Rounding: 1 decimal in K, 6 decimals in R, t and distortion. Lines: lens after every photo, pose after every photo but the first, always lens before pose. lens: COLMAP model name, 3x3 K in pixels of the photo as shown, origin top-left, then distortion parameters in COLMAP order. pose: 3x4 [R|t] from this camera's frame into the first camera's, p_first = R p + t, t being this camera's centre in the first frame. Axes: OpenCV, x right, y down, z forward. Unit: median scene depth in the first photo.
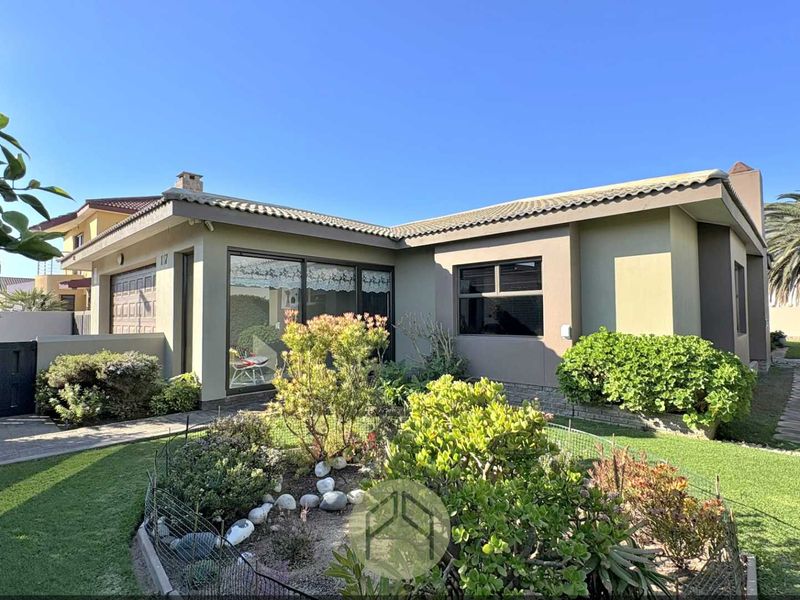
lens RADIAL K [[422.8, 0, 400.0], [0, 422.8, 300.0], [0, 0, 1]] dist [-0.015826, 0.000009]
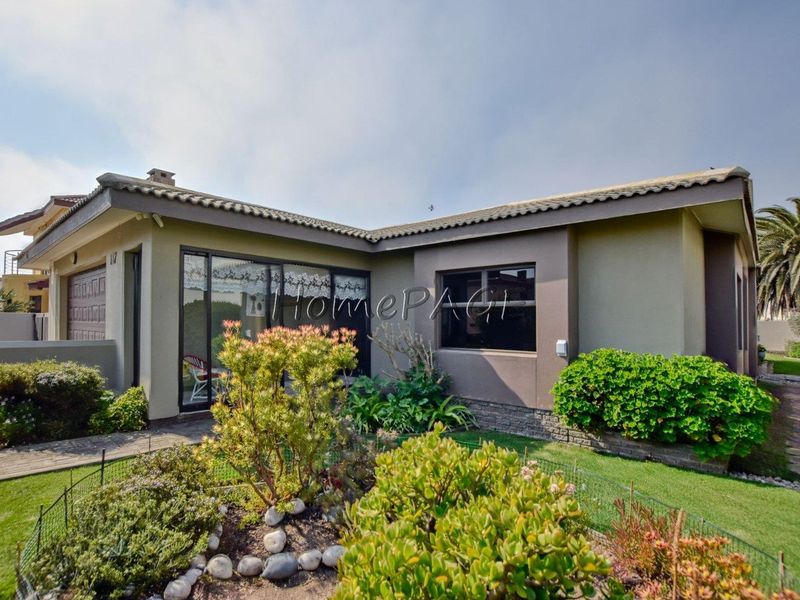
lens RADIAL K [[422.8, 0, 400.0], [0, 422.8, 300.0], [0, 0, 1]] dist [-0.015826, 0.000009]
pose [[0.998865, 0.017003, 0.044501, 0.011045], [-0.016242, 0.999717, -0.017405, -0.003668], [-0.044784, 0.016662, 0.998858, 0.108069]]
